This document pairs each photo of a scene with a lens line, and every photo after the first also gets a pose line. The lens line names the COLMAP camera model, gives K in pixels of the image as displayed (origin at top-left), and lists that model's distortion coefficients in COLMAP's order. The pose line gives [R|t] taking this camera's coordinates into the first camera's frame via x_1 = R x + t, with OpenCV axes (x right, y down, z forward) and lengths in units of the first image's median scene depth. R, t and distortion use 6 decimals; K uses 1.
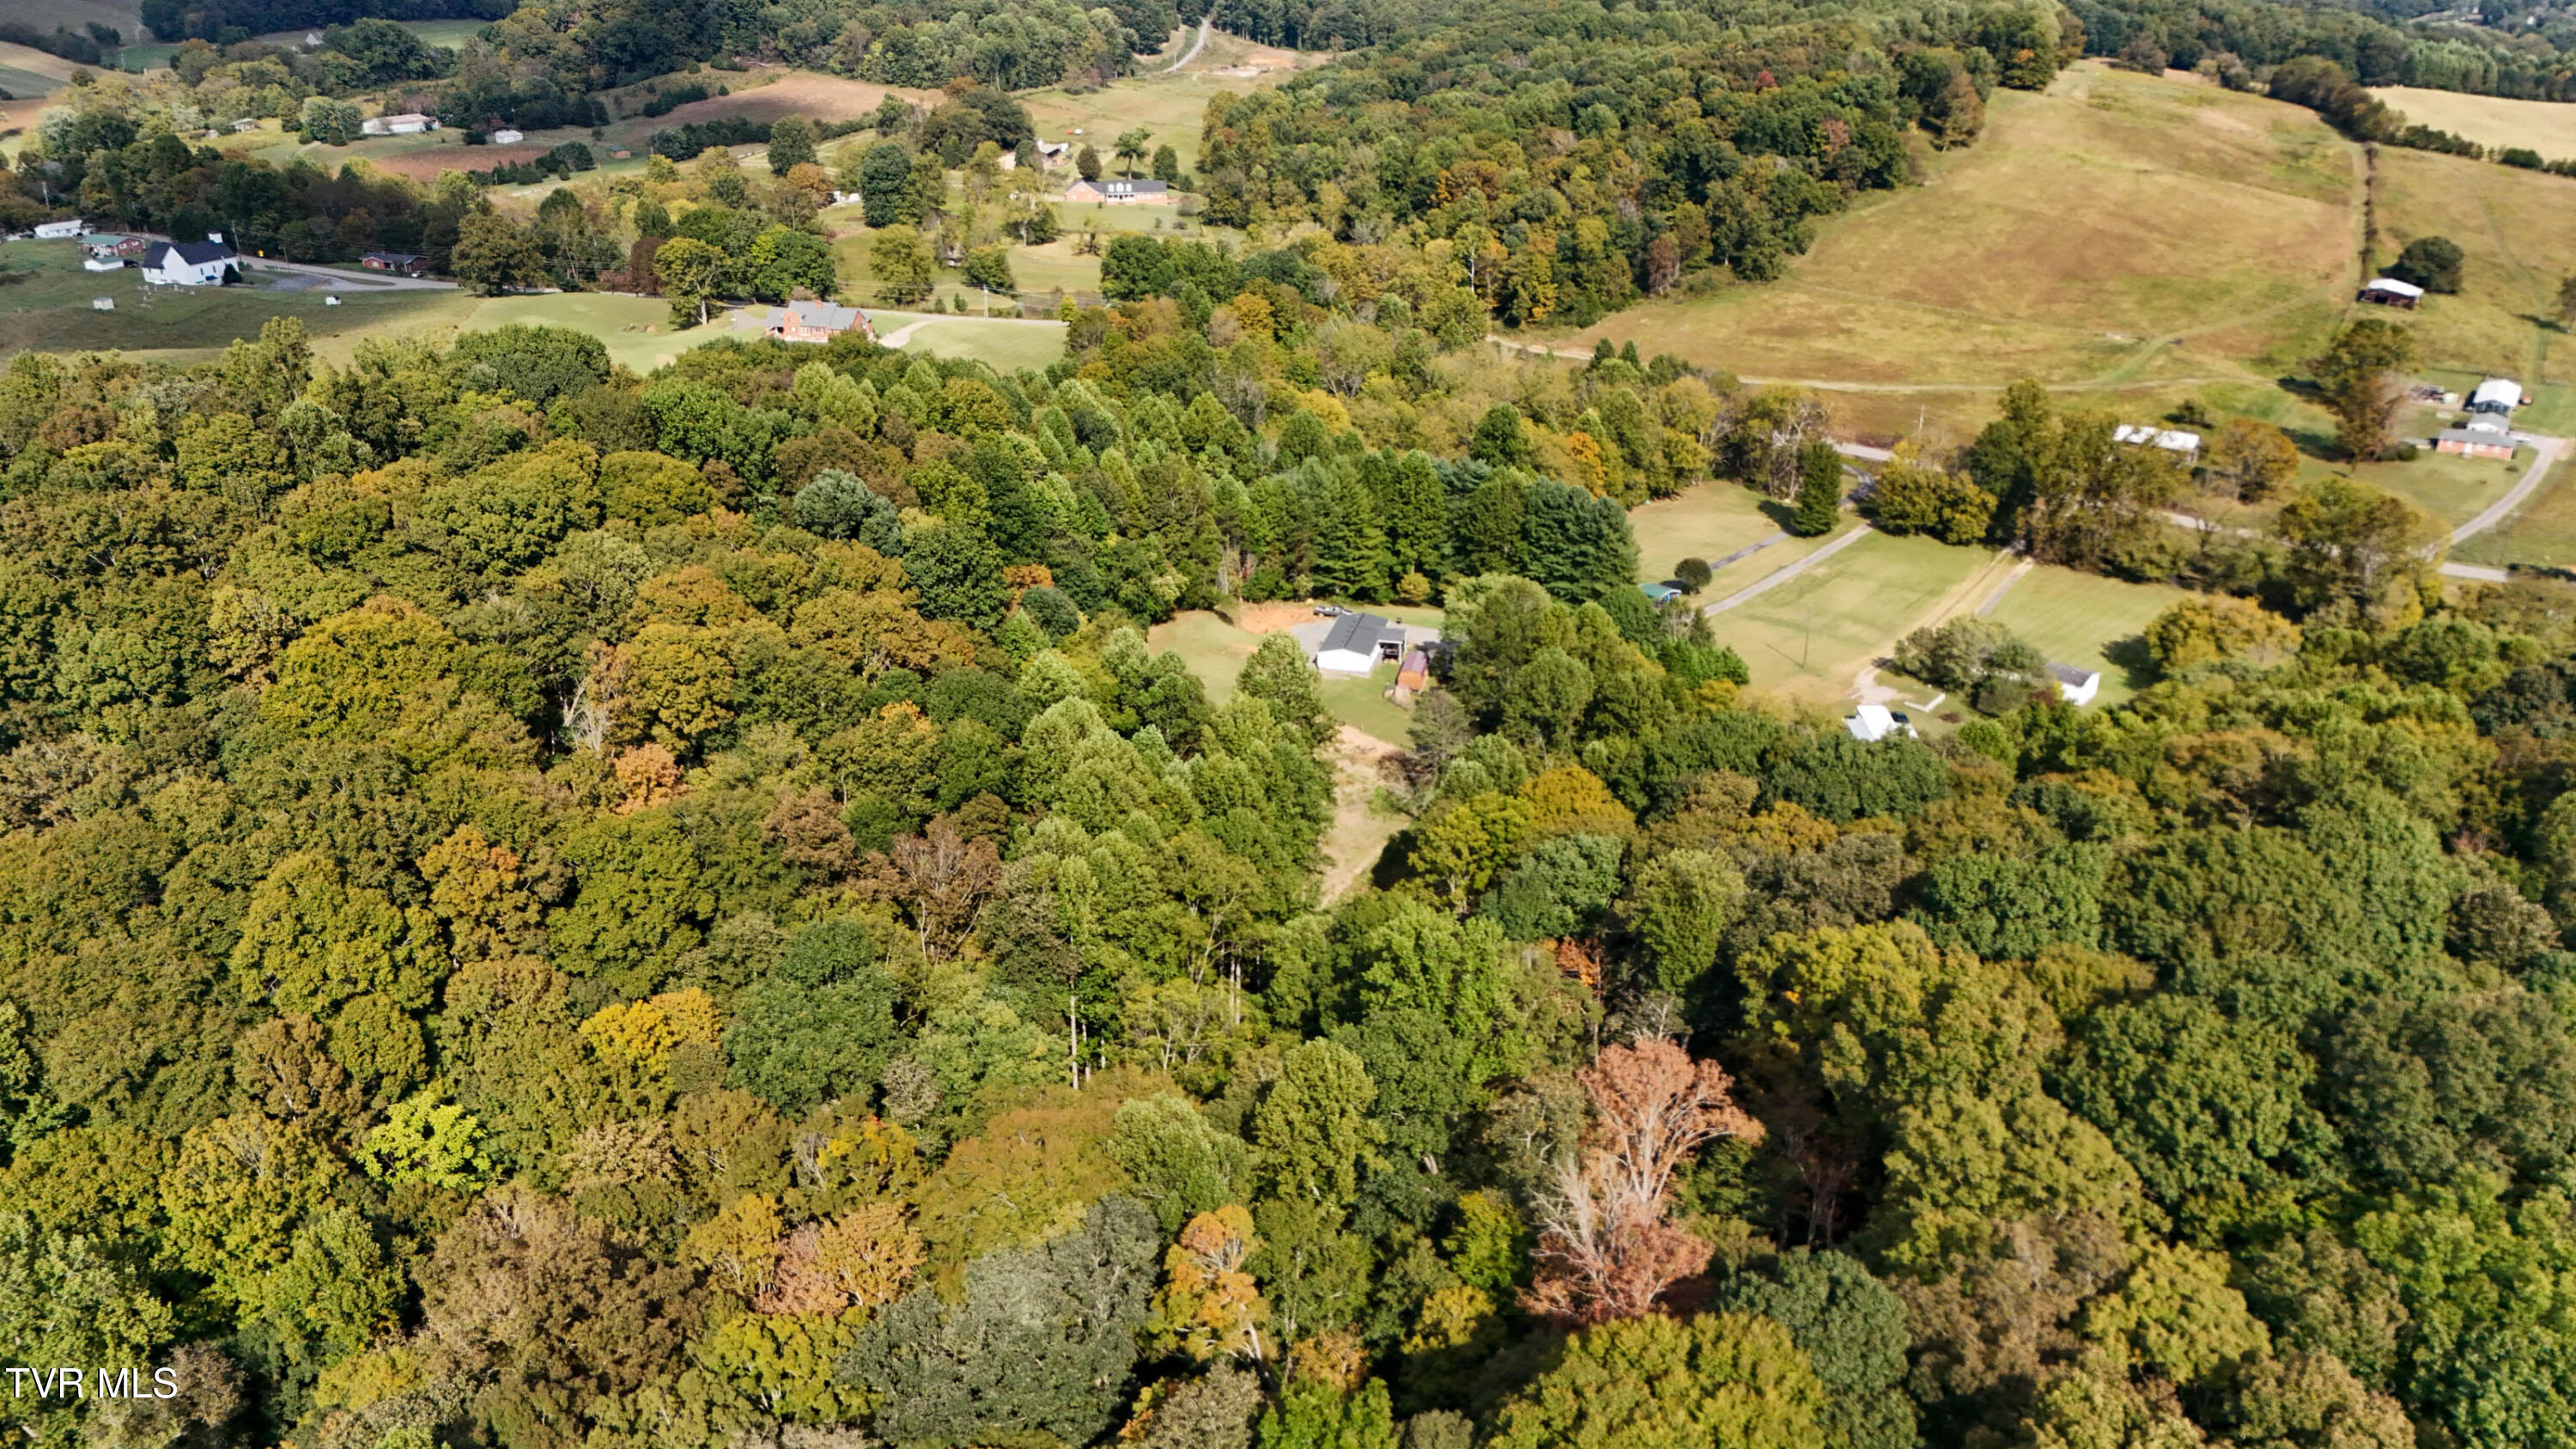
lens RADIAL K [[1897.8, 0, 1304.6], [0, 1897.8, 742.3], [0, 0, 1]] dist [0.079824, -0.073144]
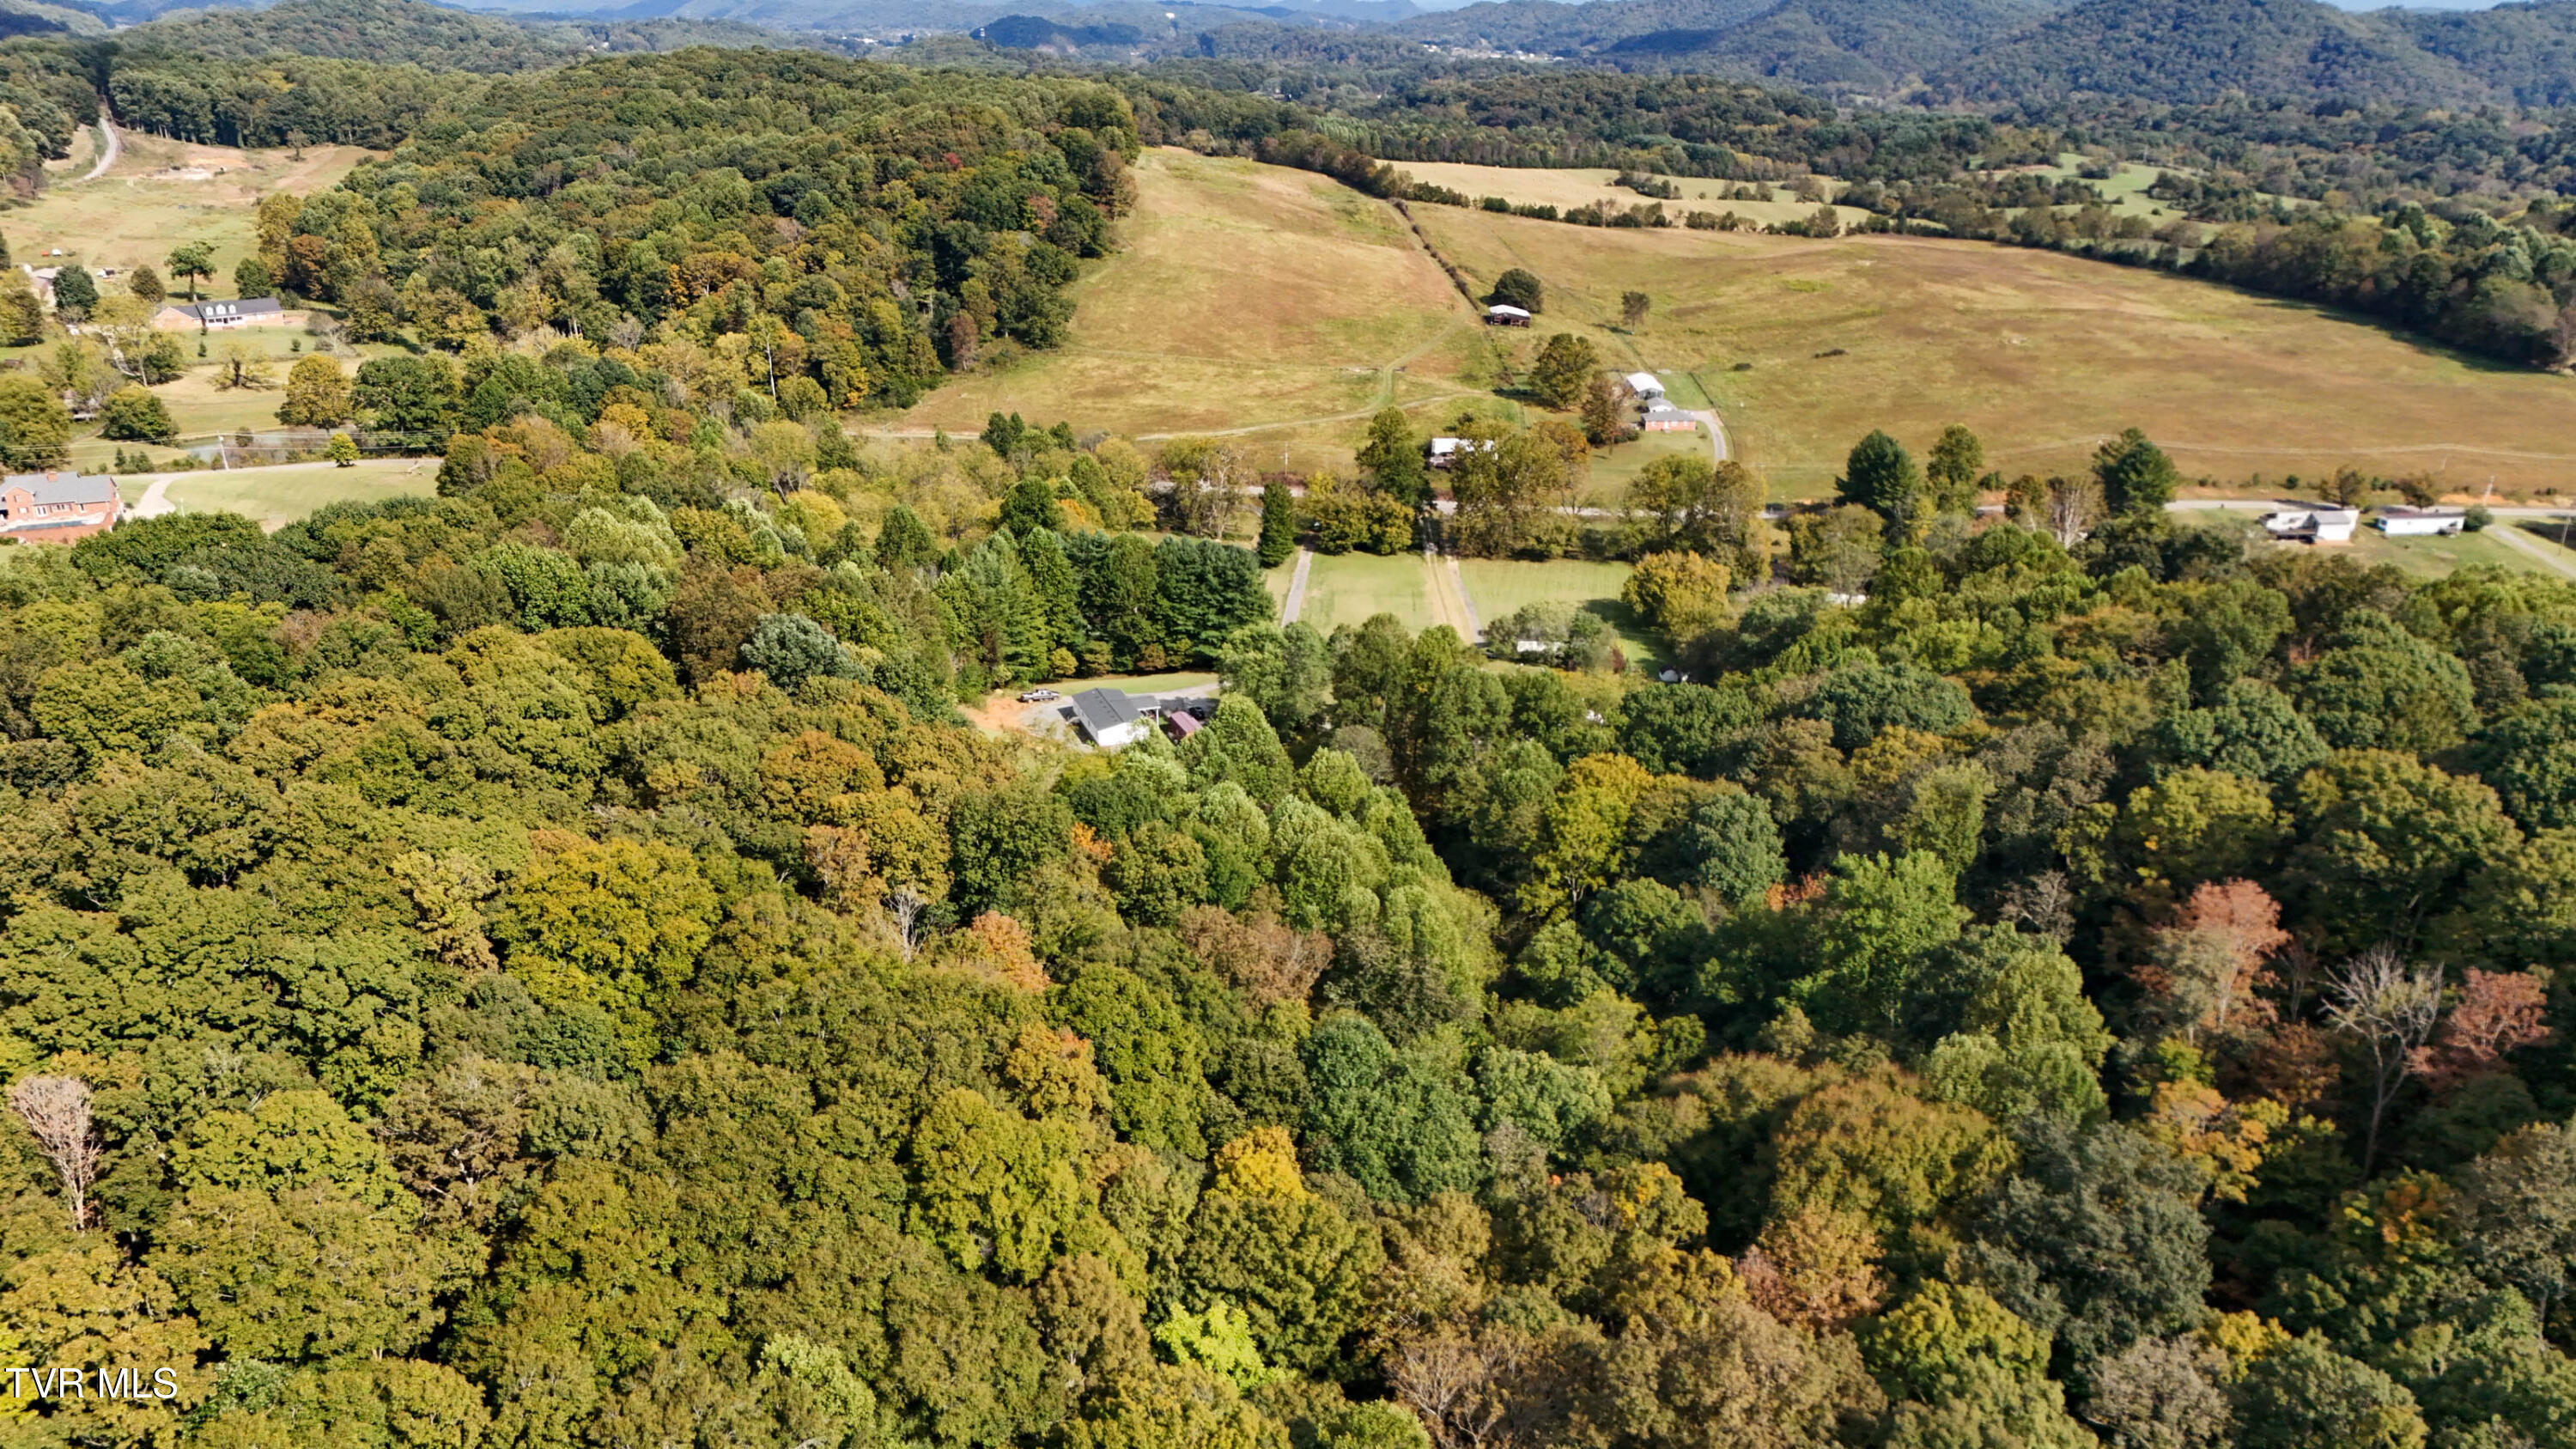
lens RADIAL K [[1897.8, 0, 1297.4], [0, 1897.8, 743.3], [0, 0, 1]] dist [0.079824, -0.073144]
pose [[0.839343, -0.196506, 0.506842, -0.262400], [0.215854, 0.976199, 0.021020, -0.024761], [-0.498910, 0.091761, 0.861782, 0.052589]]
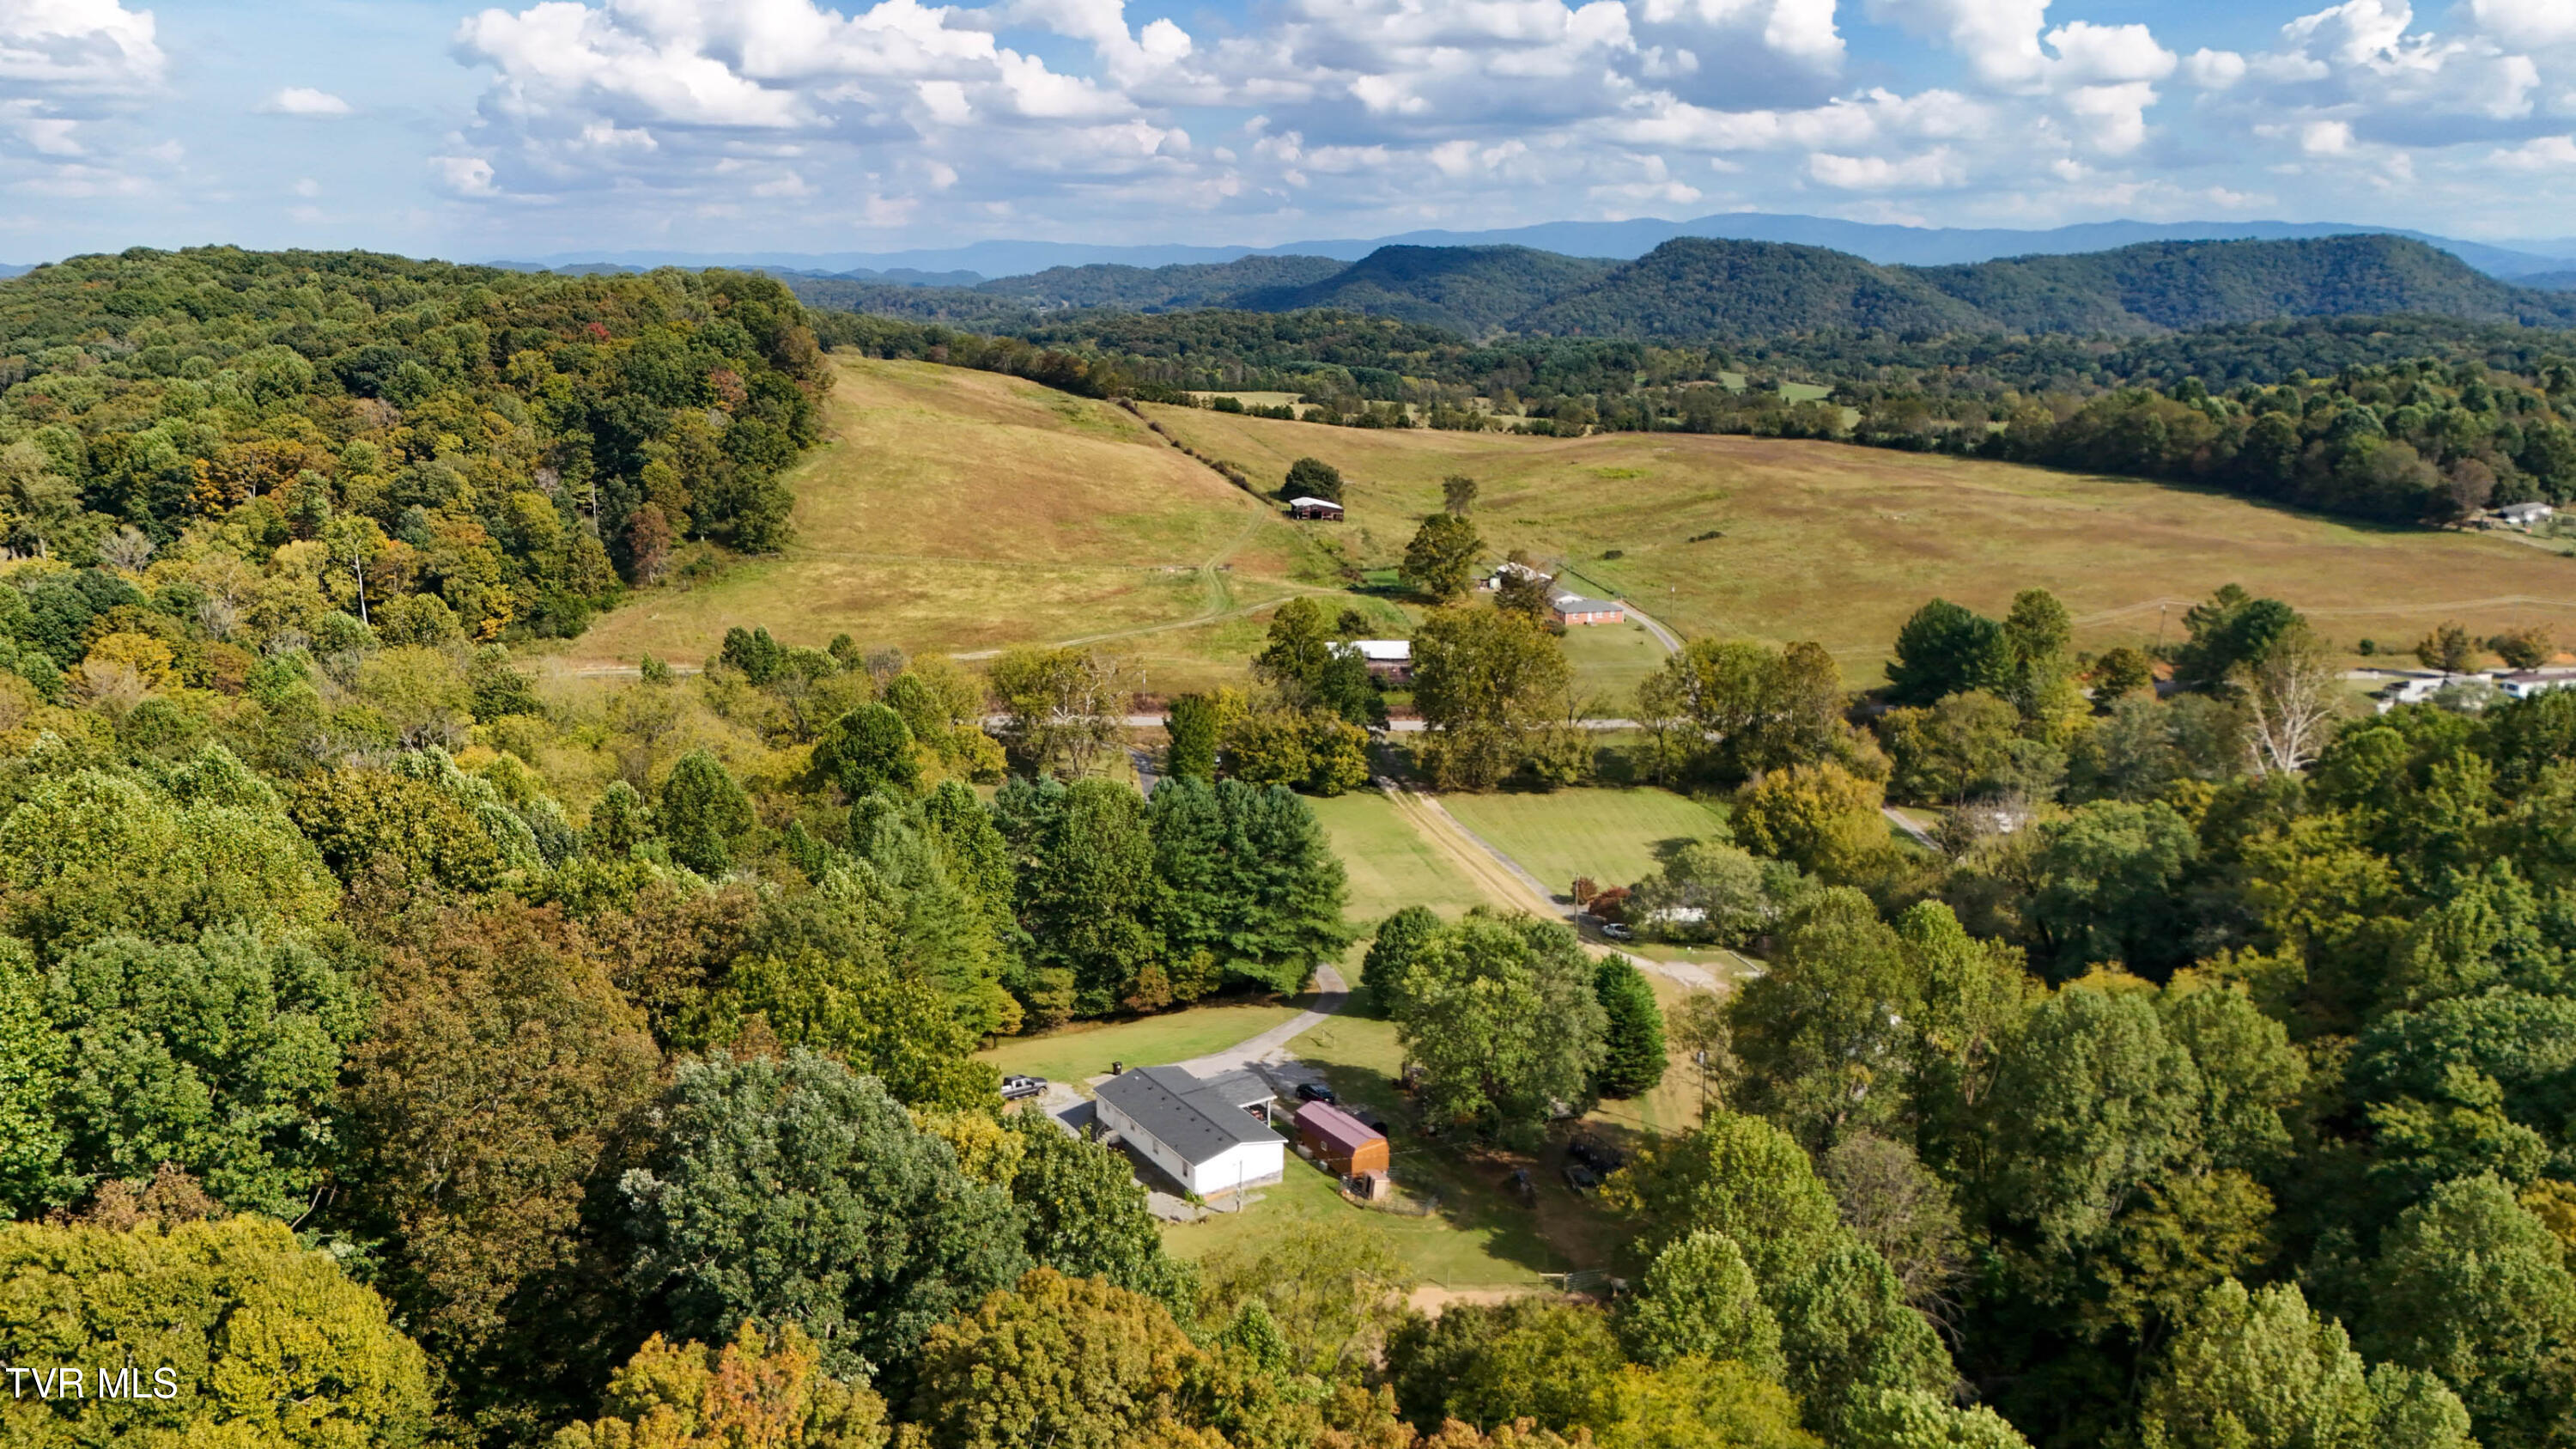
lens RADIAL K [[1897.8, 0, 1296.2], [0, 1897.8, 725.4], [0, 0, 1]] dist [0.079824, -0.073144]
pose [[0.698334, -0.165337, 0.696414, -0.194107], [0.287633, 0.955763, -0.061517, -0.075546], [-0.655436, 0.243271, 0.714999, 0.375241]]
